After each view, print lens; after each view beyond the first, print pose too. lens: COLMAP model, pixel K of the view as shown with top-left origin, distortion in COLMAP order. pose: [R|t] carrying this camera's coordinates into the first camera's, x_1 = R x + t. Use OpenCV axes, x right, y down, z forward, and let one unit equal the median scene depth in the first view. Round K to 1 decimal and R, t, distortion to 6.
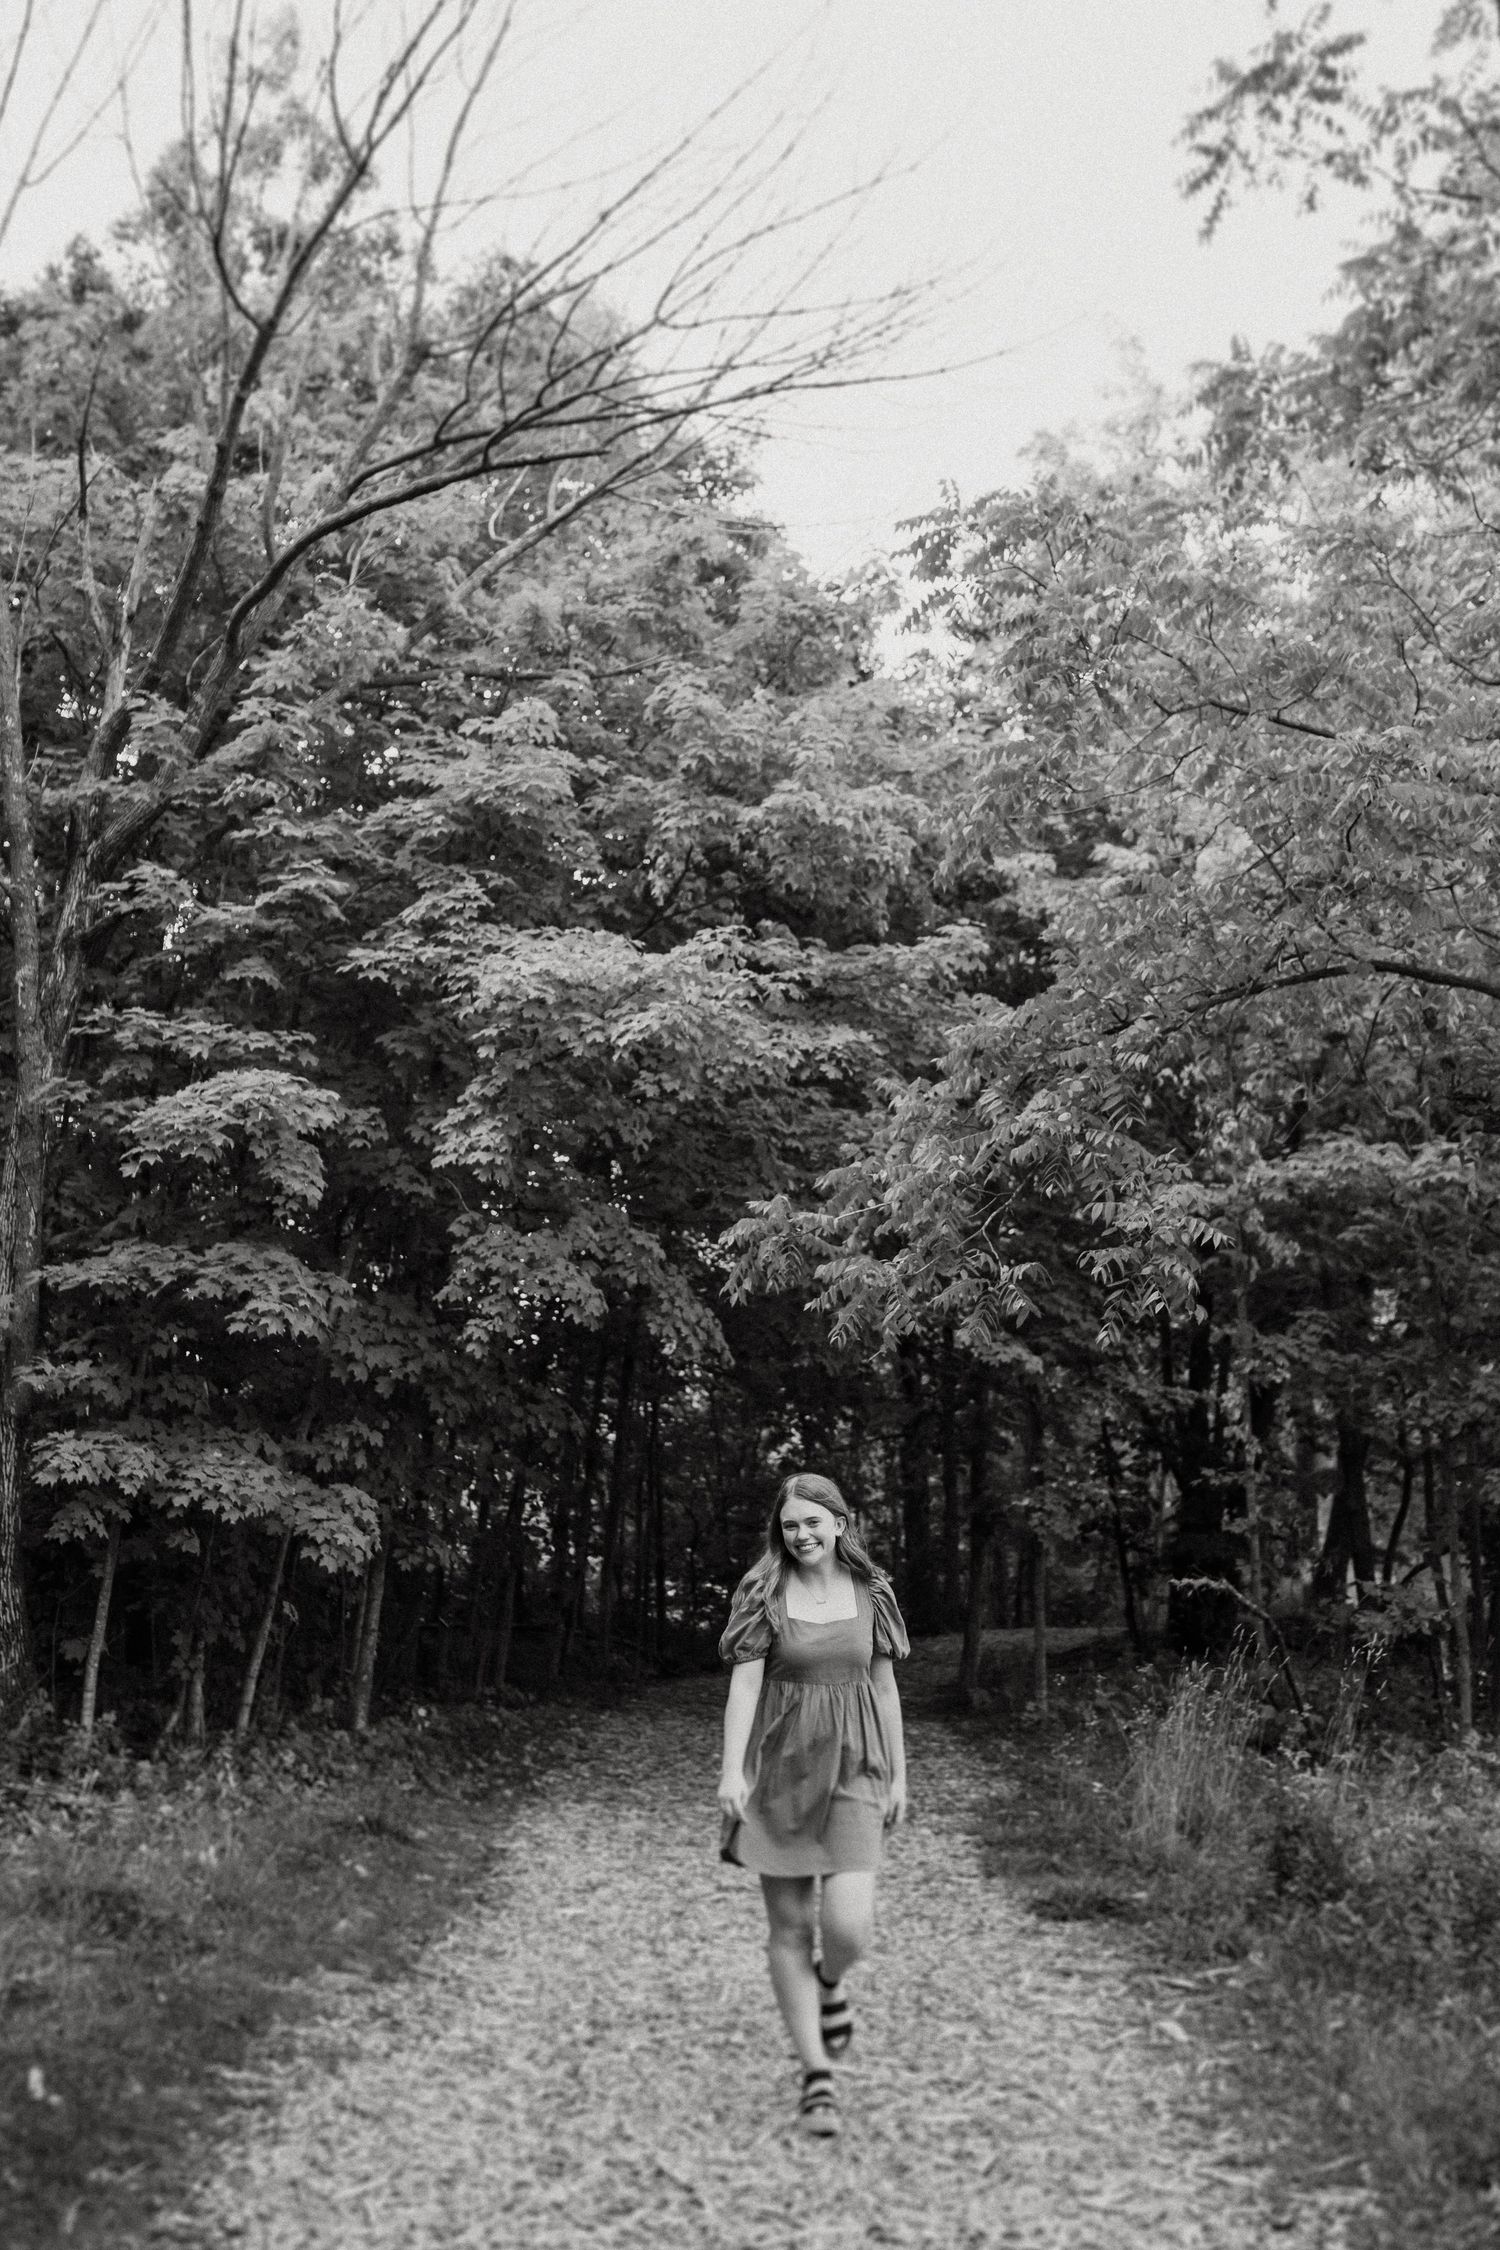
lens RADIAL K [[2227.3, 0, 719.3], [0, 2227.3, 1138.9], [0, 0, 1]] dist [0.017811, 0.006653]
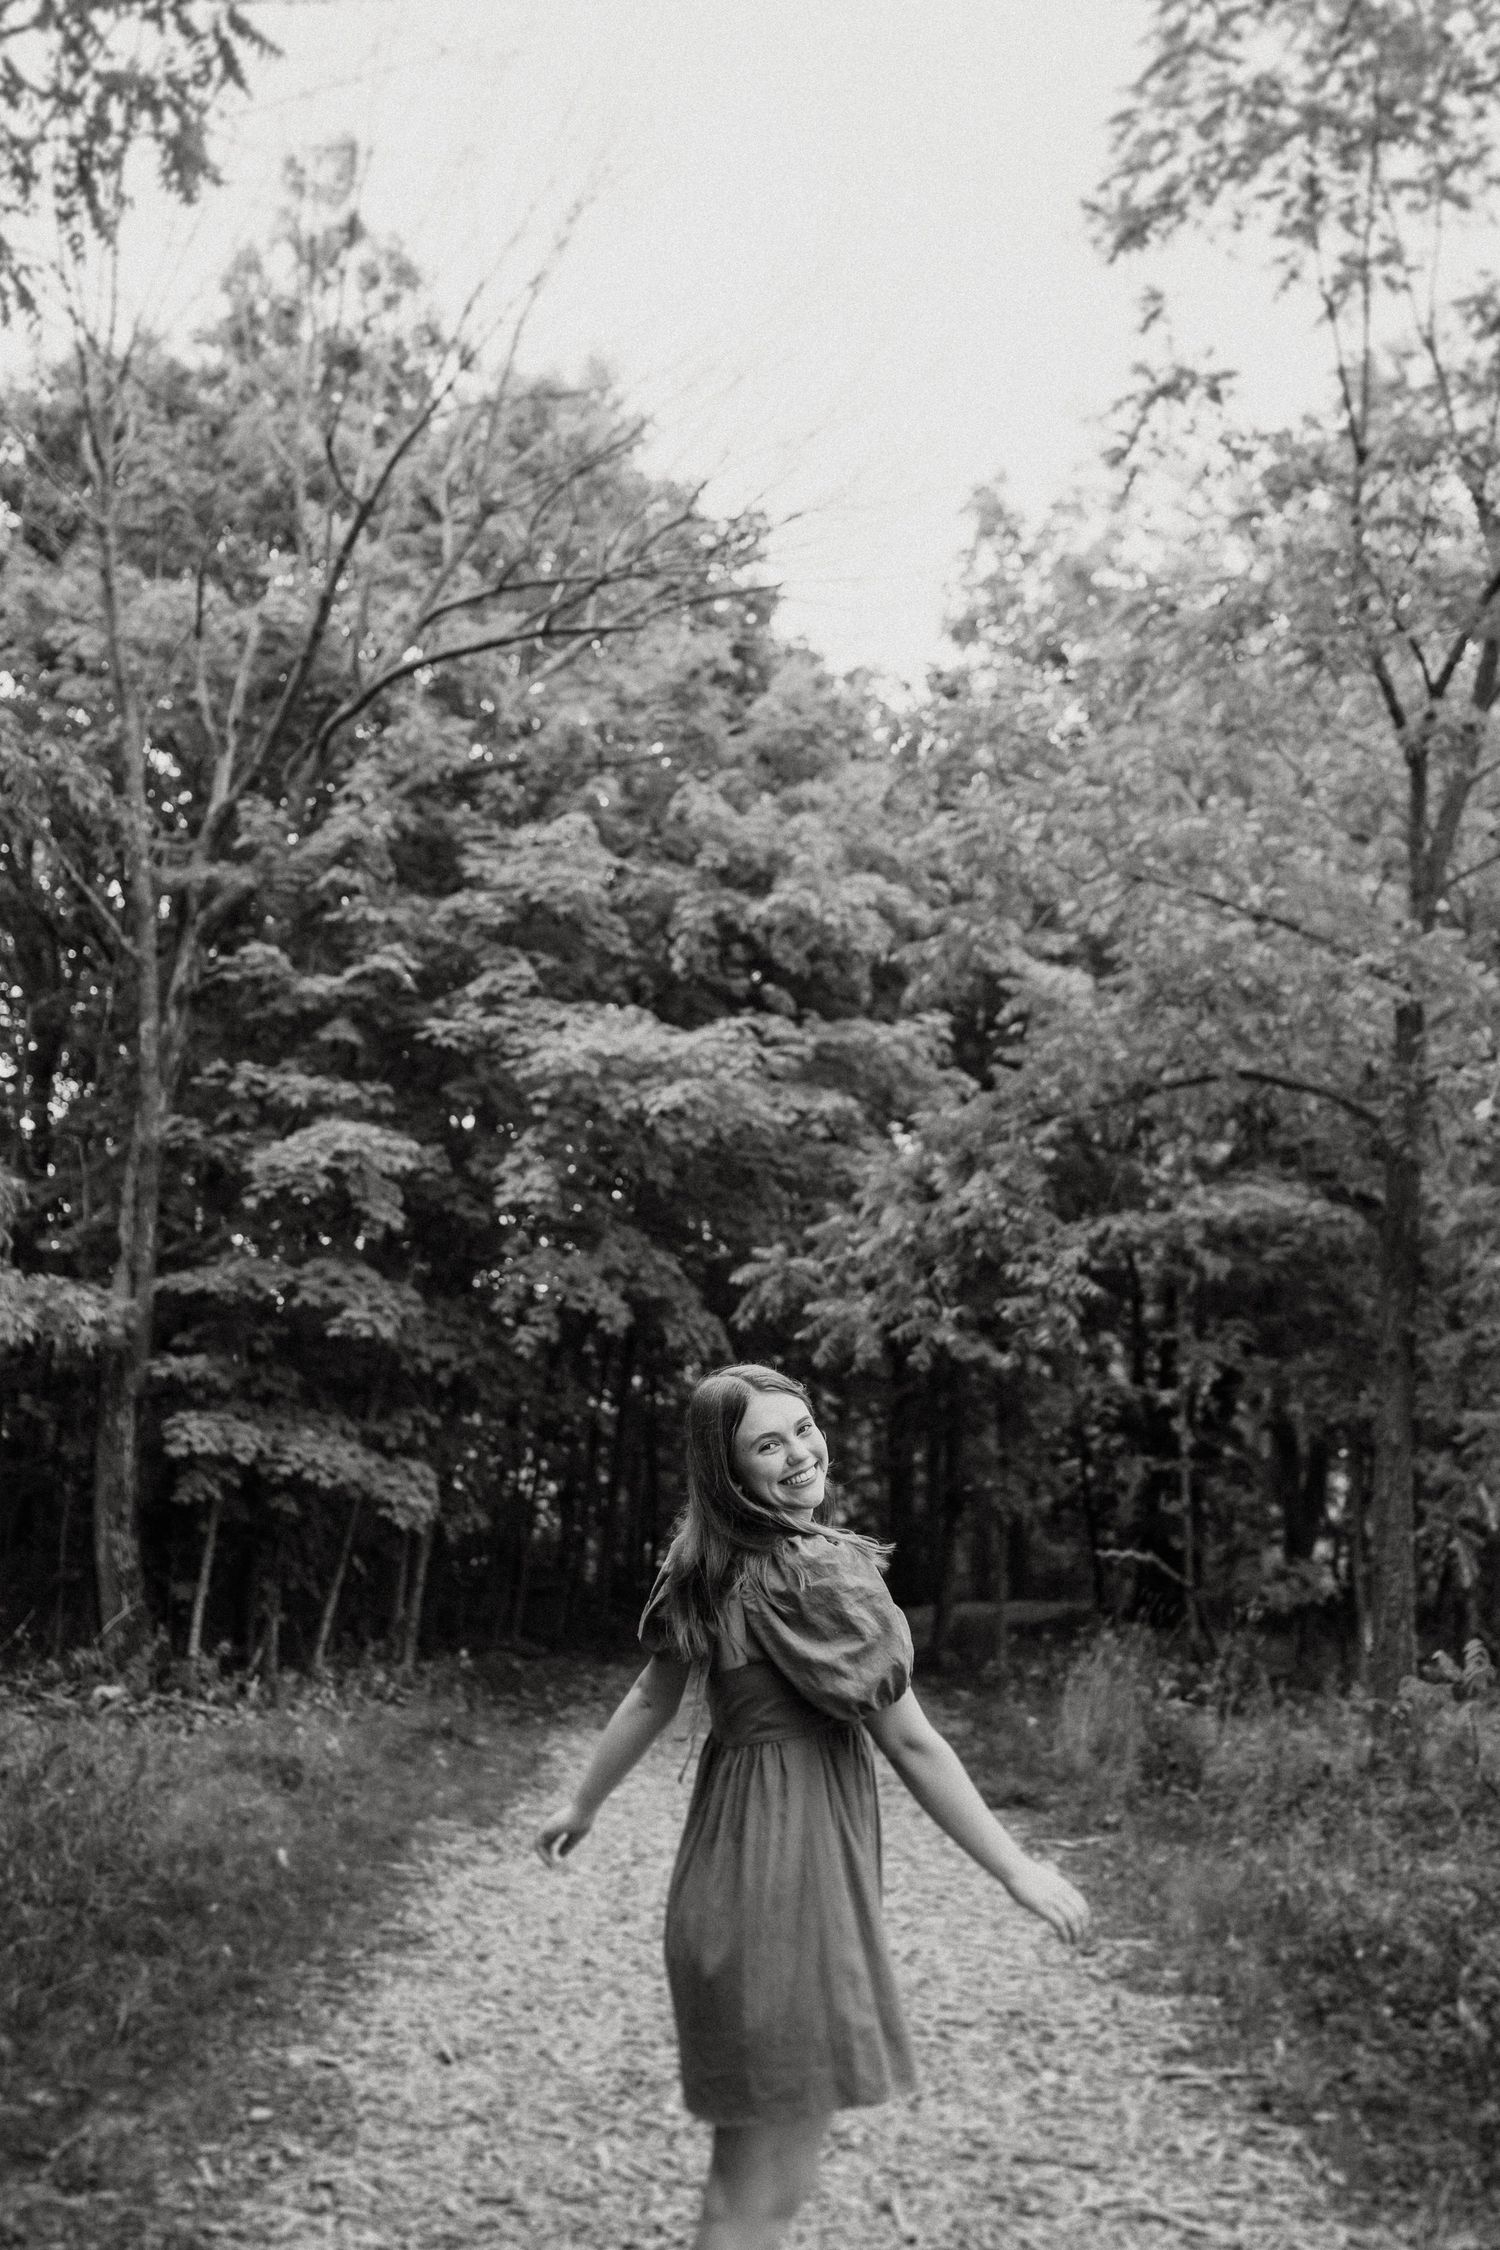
lens RADIAL K [[2196.6, 0, 681.1], [0, 2196.6, 1118.1], [0, 0, 1]] dist [-0.007046, 0.009463]
pose [[0.999751, 0.016014, -0.015524, -0.006802], [-0.015998, 0.999871, 0.001148, -0.033480], [0.015541, -0.000900, 0.999879, -0.187008]]
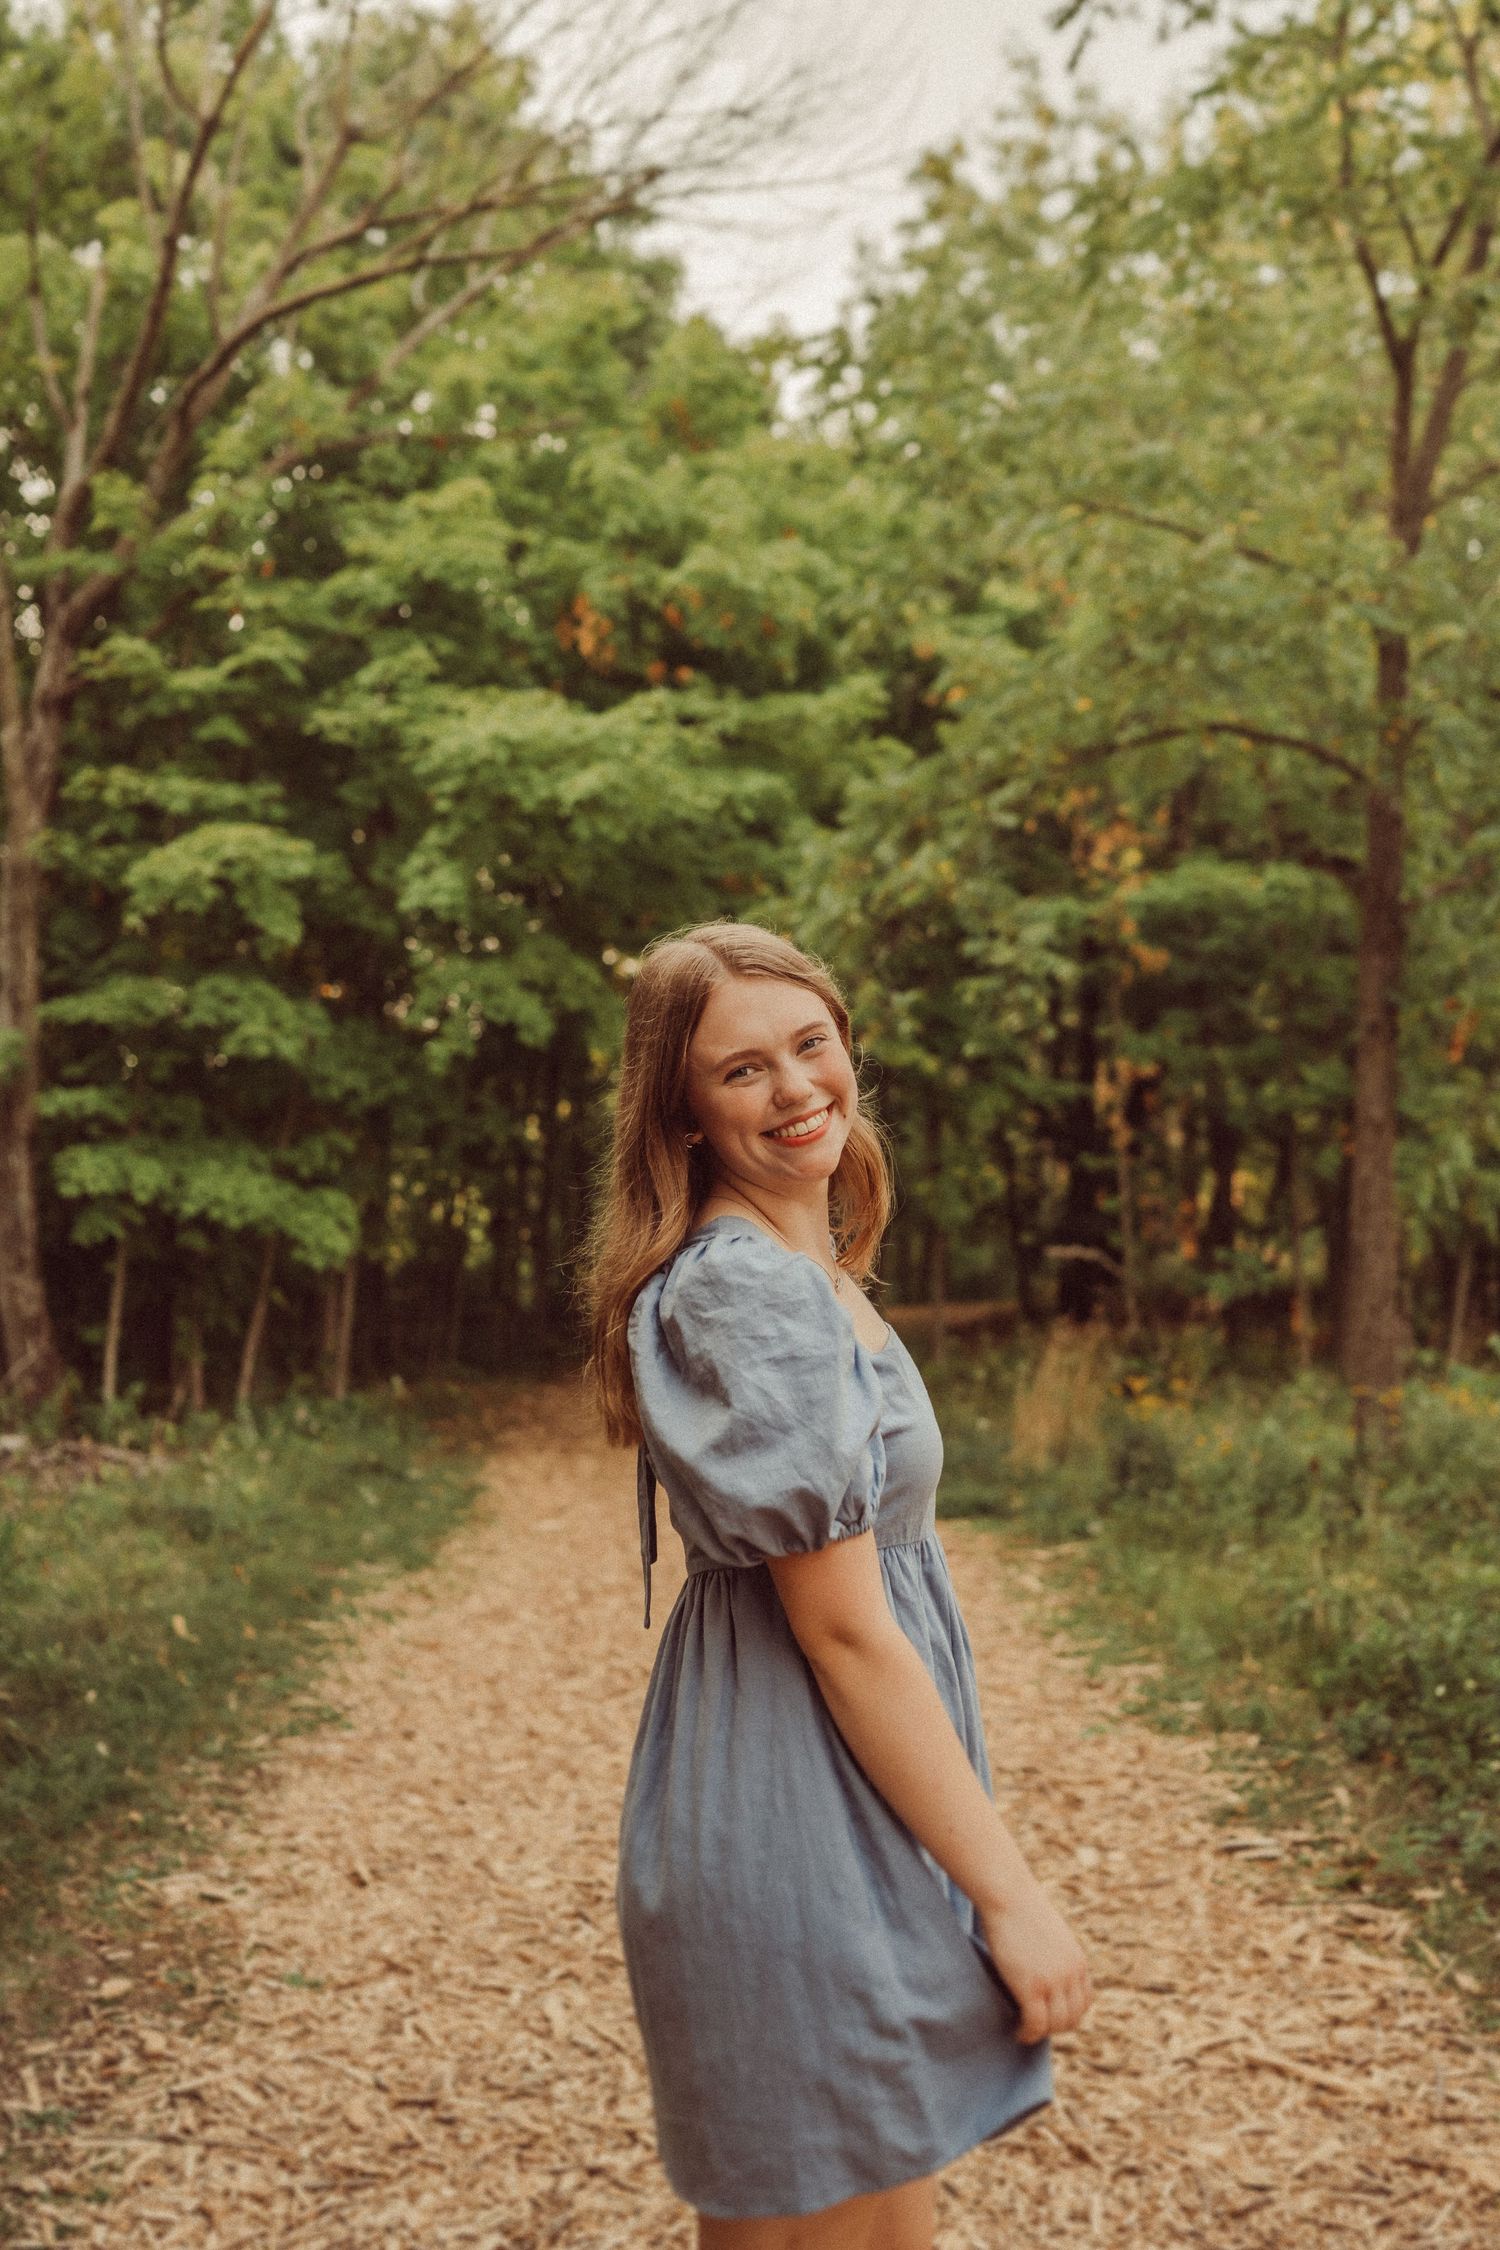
lens RADIAL K [[2154.6, 0, 716.9], [0, 2154.6, 1129.7], [0, 0, 1]] dist [0.009751, 0.000407]
pose [[0.999014, -0.023904, 0.037414, -0.009190], [0.018845, 0.991314, 0.130158, -0.013664], [-0.040201, -0.129324, 0.990787, -0.097792]]
